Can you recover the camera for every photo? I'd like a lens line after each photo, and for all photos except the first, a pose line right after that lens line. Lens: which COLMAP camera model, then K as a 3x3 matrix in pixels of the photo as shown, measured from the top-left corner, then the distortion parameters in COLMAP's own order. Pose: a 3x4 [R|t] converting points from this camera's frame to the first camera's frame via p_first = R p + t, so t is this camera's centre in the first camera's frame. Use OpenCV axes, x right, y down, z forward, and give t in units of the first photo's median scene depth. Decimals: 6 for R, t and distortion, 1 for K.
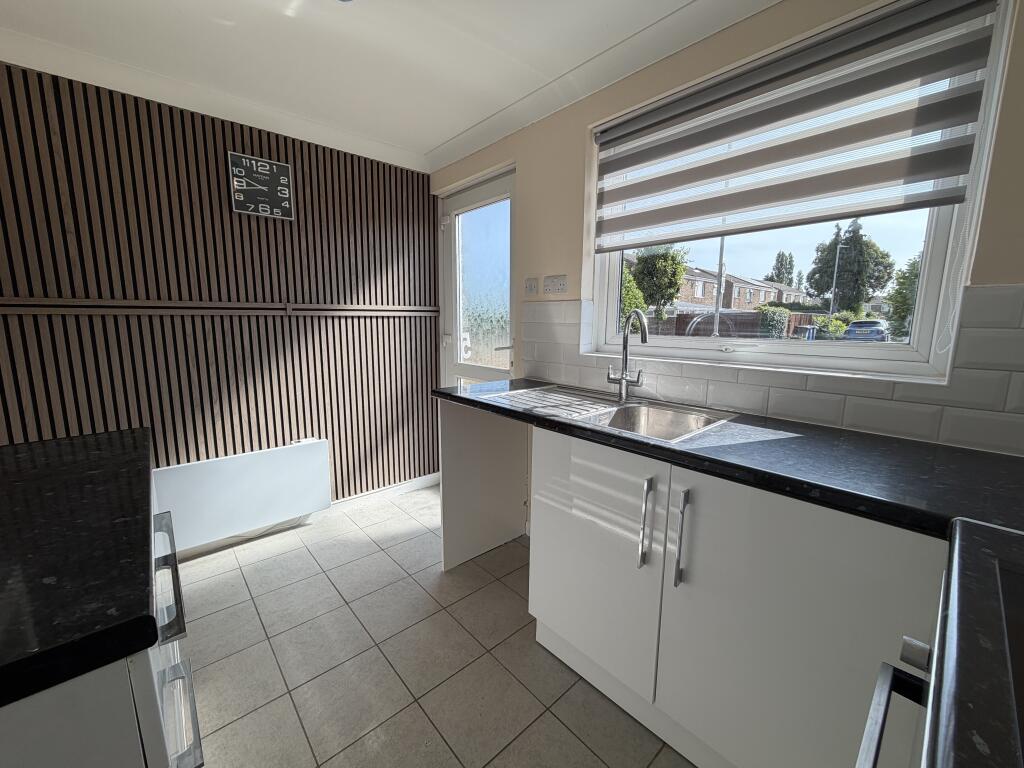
lens RADIAL K [[406.9, 0, 507.7], [0, 406.9, 384.1], [0, 0, 1]] dist [0.007079, -0.000315]
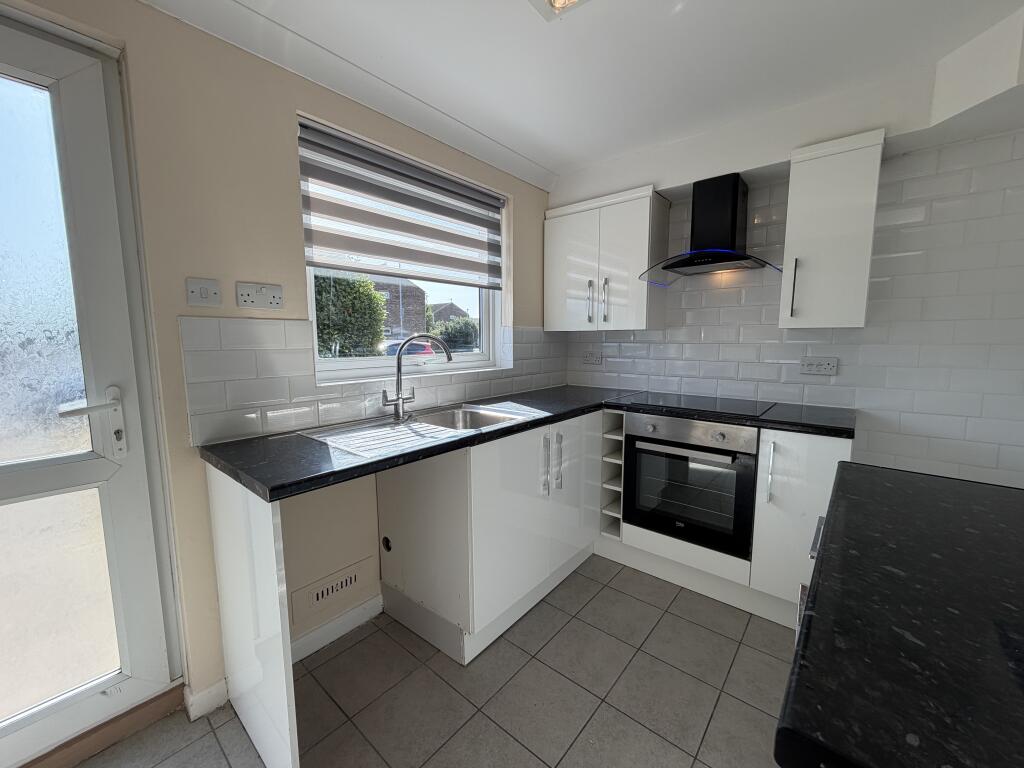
lens RADIAL K [[406.9, 0, 508.2], [0, 406.9, 382.7], [0, 0, 1]] dist [0.007079, -0.000315]
pose [[-0.135275, -0.116451, 0.983941, -0.885547], [0.161530, 0.977191, 0.137860, -0.171501], [-0.977553, 0.177585, -0.113379, 0.939230]]
